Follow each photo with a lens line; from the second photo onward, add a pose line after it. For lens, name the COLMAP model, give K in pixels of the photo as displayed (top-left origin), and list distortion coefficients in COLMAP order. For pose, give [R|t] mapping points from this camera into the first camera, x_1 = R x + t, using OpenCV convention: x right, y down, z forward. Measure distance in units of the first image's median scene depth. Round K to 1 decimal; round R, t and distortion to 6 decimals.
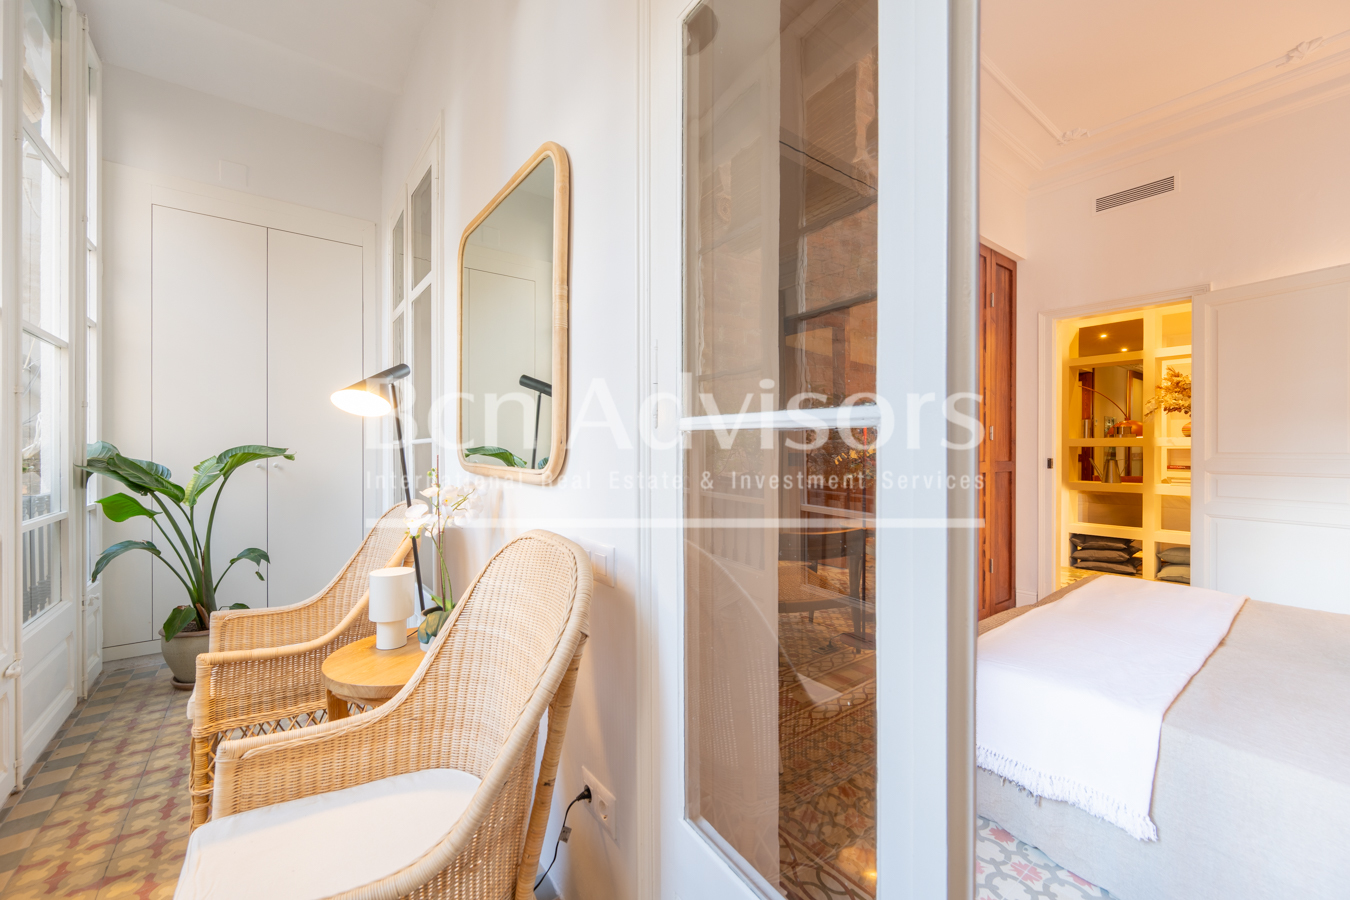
lens RADIAL K [[536.1, 0, 666.7], [0, 536.1, 457.0], [0, 0, 1]] dist [0.000308, 0.000706]
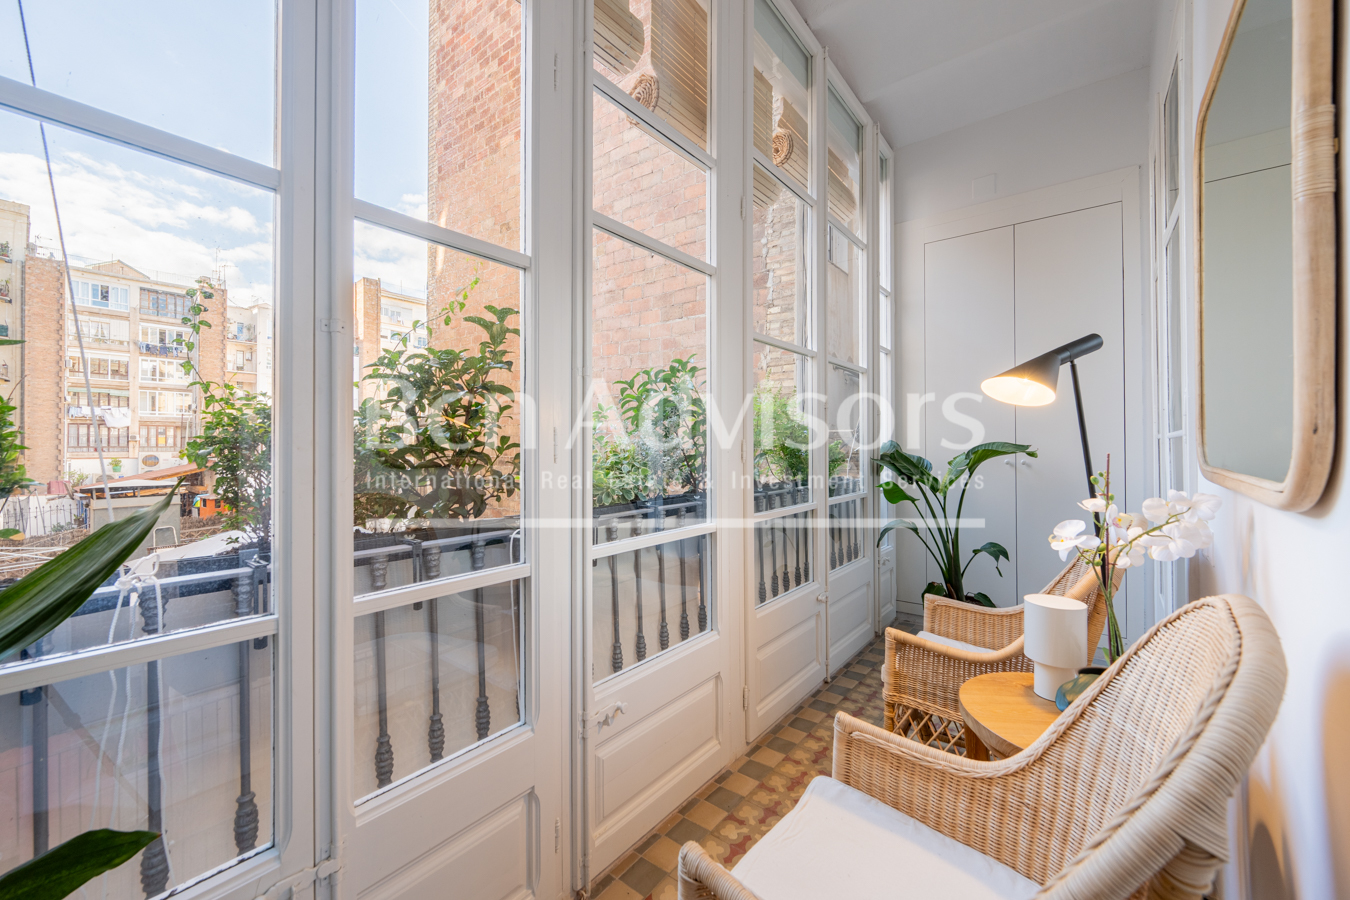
lens RADIAL K [[536.1, 0, 684.6], [0, 536.1, 443.7], [0, 0, 1]] dist [0.000308, 0.000706]
pose [[0.257127, -0.007949, -0.966345, 0.094741], [-0.009047, 0.999903, -0.010632, -0.004201], [0.966335, 0.011476, 0.257030, 0.230342]]
